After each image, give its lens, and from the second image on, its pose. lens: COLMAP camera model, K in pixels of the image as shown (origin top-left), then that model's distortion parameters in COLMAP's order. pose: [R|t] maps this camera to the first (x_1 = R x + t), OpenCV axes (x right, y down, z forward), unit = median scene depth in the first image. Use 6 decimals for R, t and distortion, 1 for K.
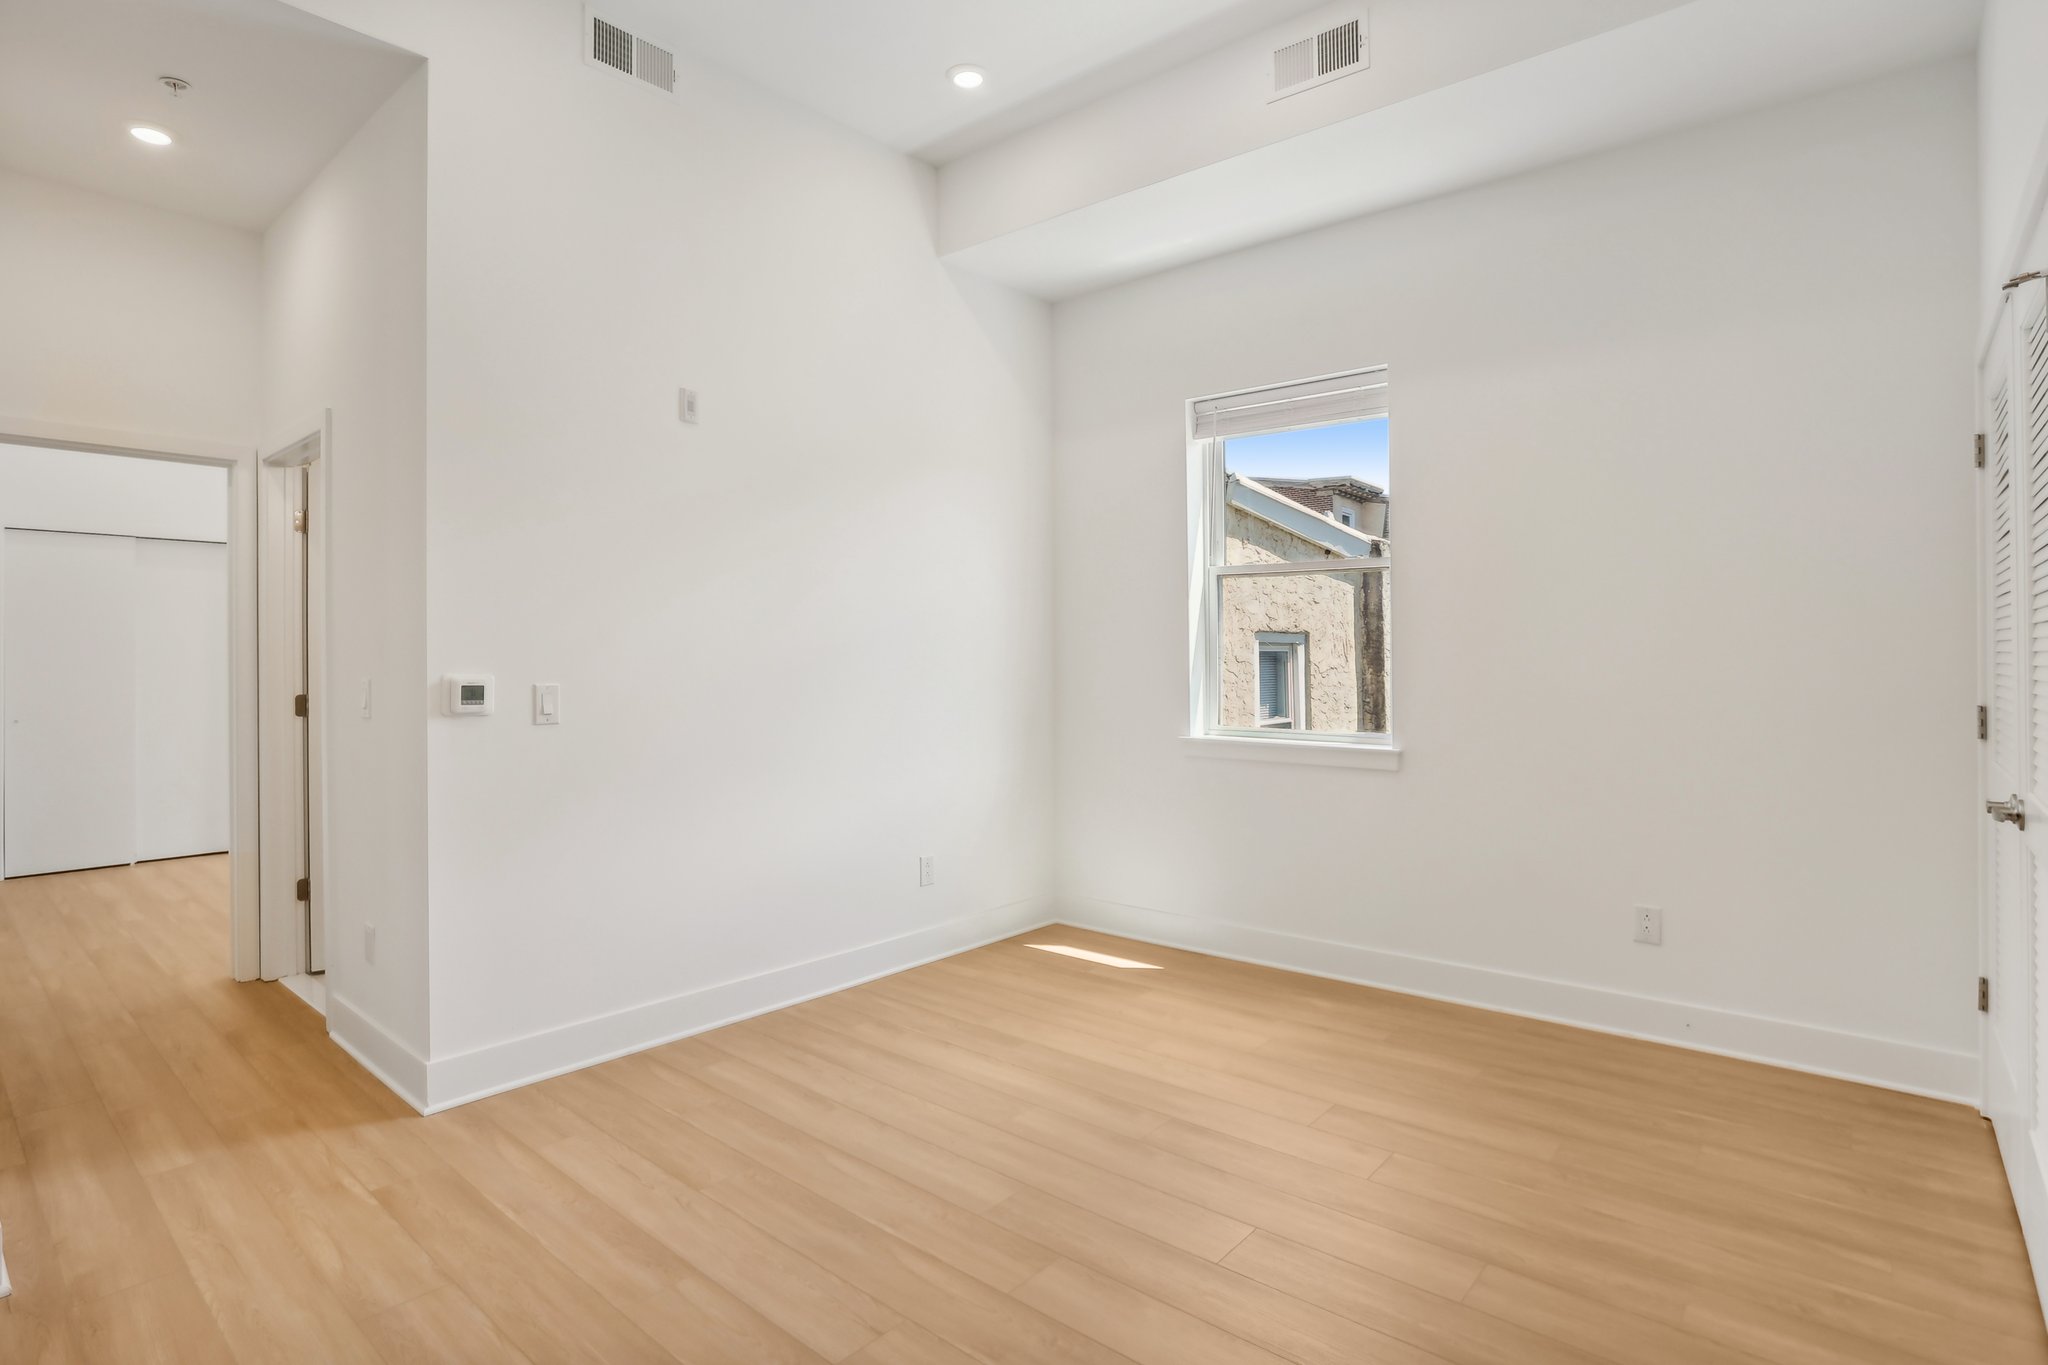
lens RADIAL K [[1029.4, 0, 1016.8], [0, 1029.4, 671.4], [0, 0, 1]] dist [-0.045168, 0.000391]
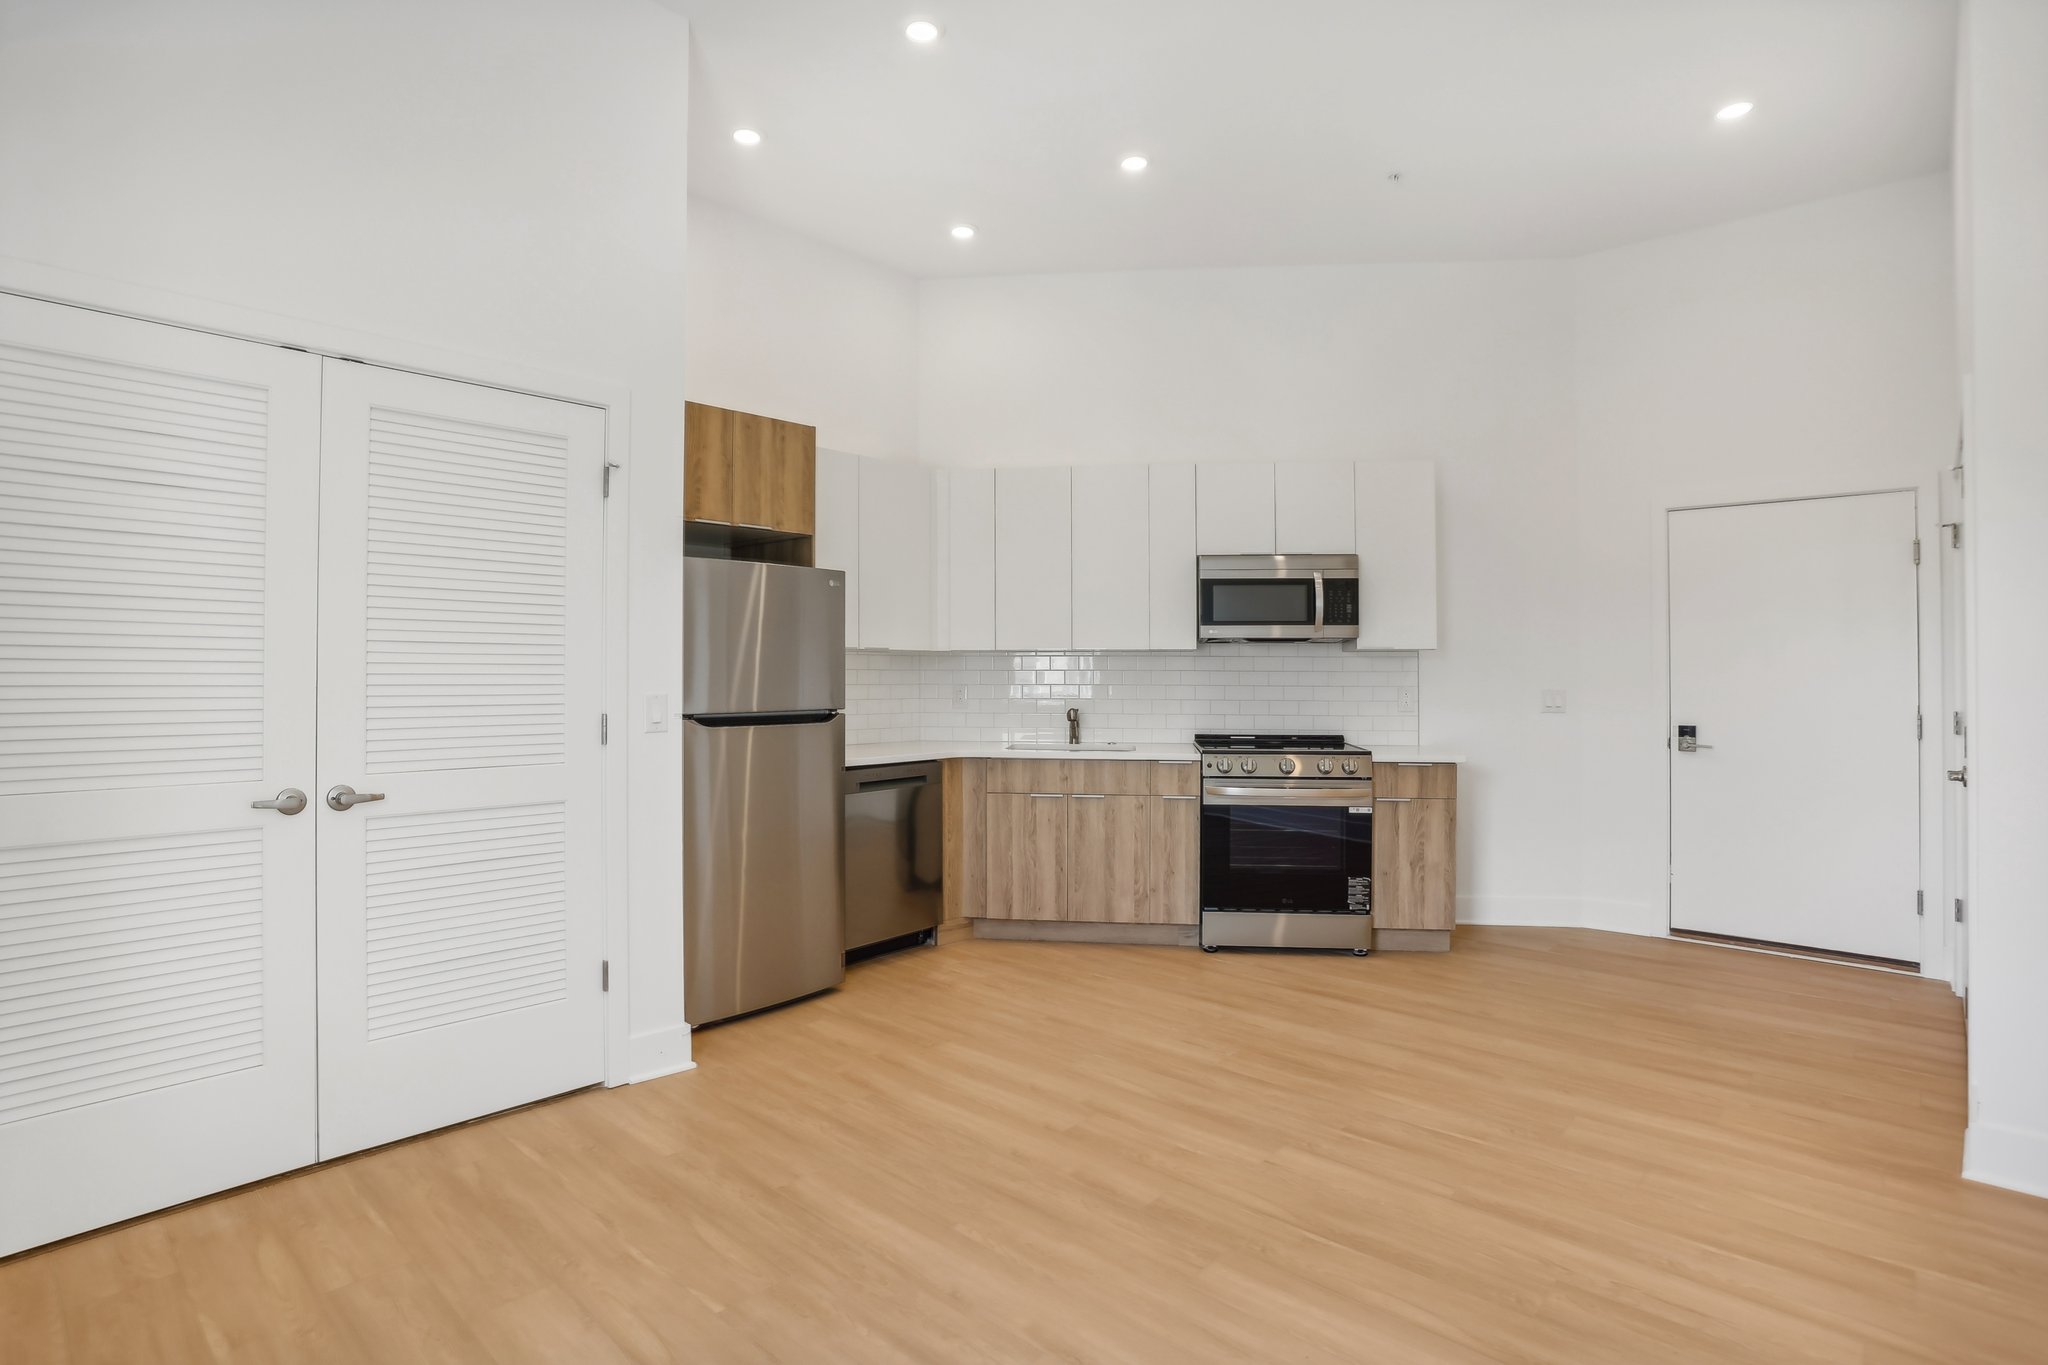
lens RADIAL K [[1011.9, 0, 1051.7], [0, 1011.9, 657.7], [0, 0, 1]] dist [-0.058806, 0.000071]
pose [[-0.999966, -0.002462, -0.007897, 0.130039], [-0.002418, 0.999982, -0.005499, -0.022201], [0.007910, -0.005479, -0.999954, 1.791272]]
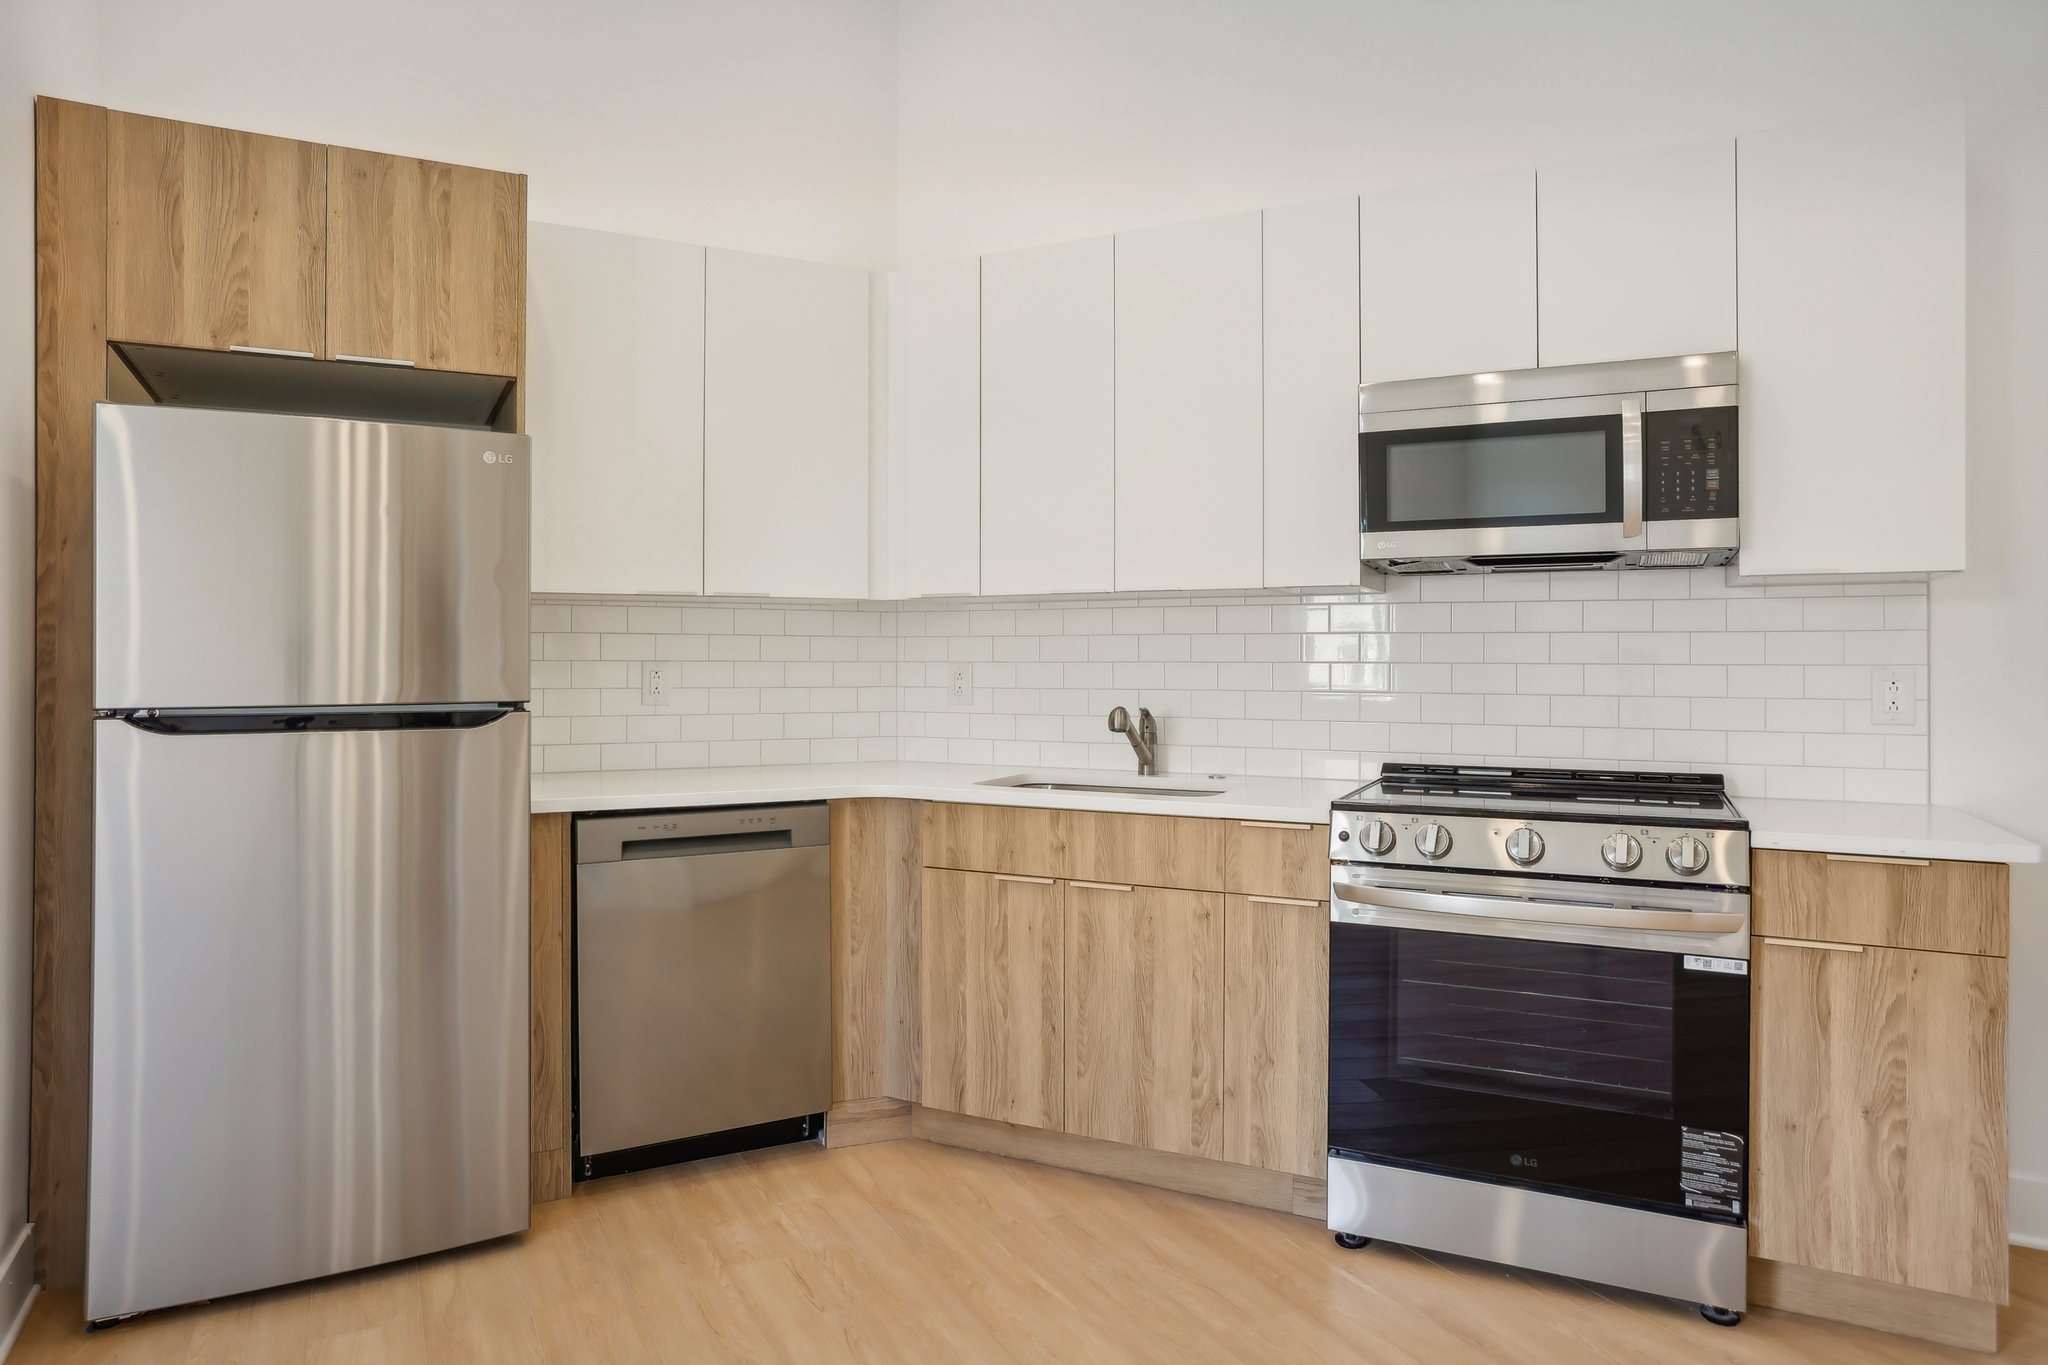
lens RADIAL K [[1263.0, 0, 1023.7], [0, 1263.0, 655.7], [0, 0, 1]] dist [-0.044844, 0.032573]
pose [[-0.934208, 0.000548, 0.356728, -0.298313], [0.001937, 0.999992, 0.003537, 0.010856], [-0.356723, 0.003996, -0.934202, 1.007616]]
